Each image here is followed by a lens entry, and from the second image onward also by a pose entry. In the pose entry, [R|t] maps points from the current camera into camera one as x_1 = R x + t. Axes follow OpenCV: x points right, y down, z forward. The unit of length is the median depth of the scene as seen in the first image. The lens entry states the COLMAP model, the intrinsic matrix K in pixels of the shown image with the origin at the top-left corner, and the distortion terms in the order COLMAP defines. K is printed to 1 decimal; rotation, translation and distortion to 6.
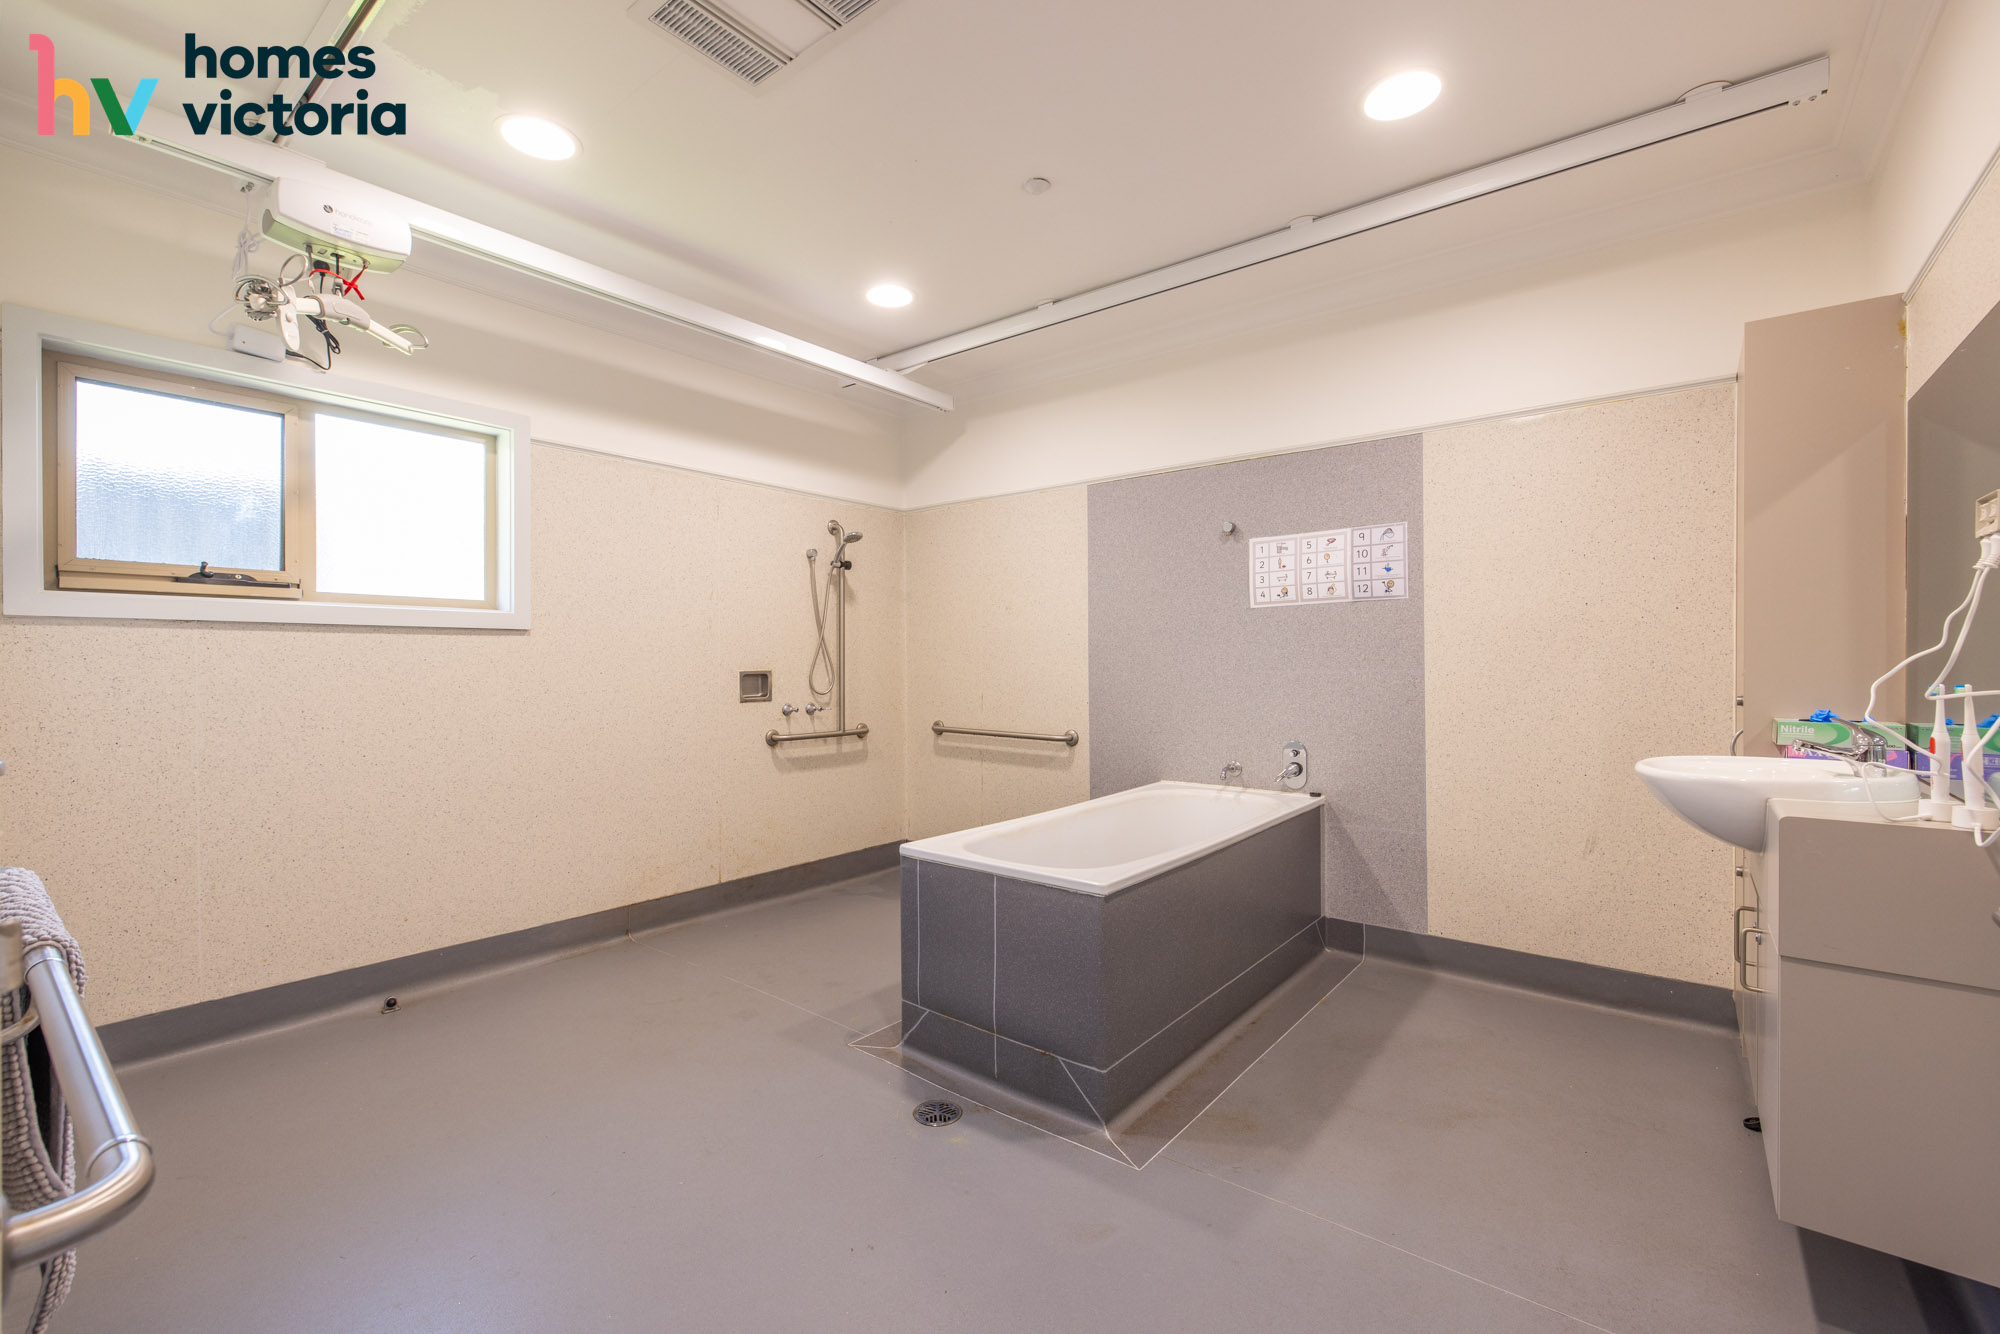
lens RADIAL K [[858.5, 0, 993.2], [0, 858.5, 664.1], [0, 0, 1]] dist [0.001417, 0.000475]
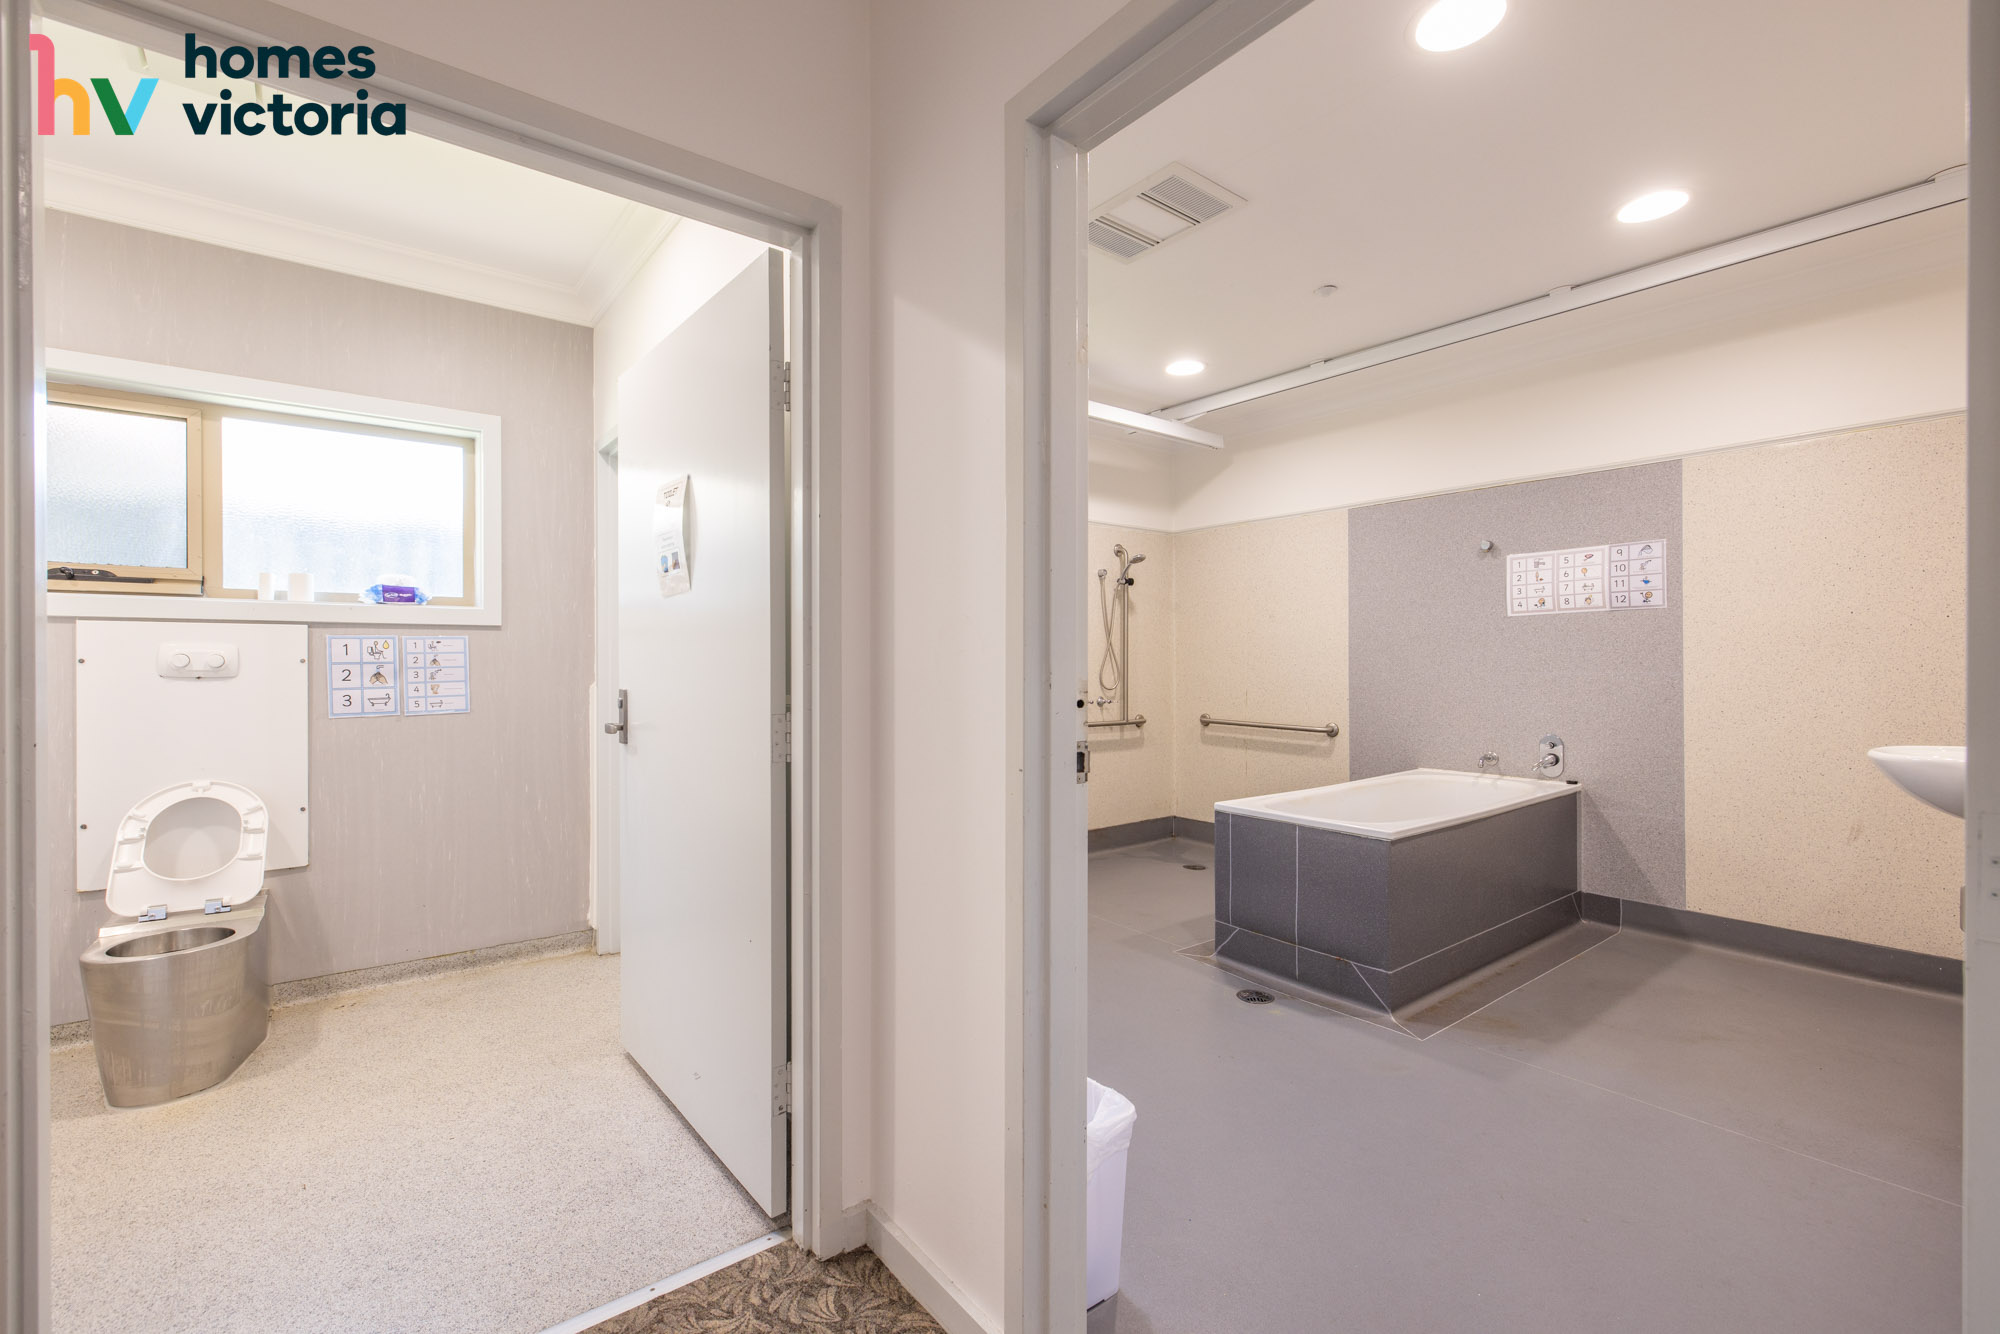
lens RADIAL K [[858.5, 0, 993.2], [0, 858.5, 664.1], [0, 0, 1]] dist [0.001417, 0.000475]
pose [[0.972103, 0.003116, -0.234534, -0.099090], [-0.003007, 0.999995, 0.000825, -0.001603], [0.234535, -0.000097, 0.972108, -0.273799]]
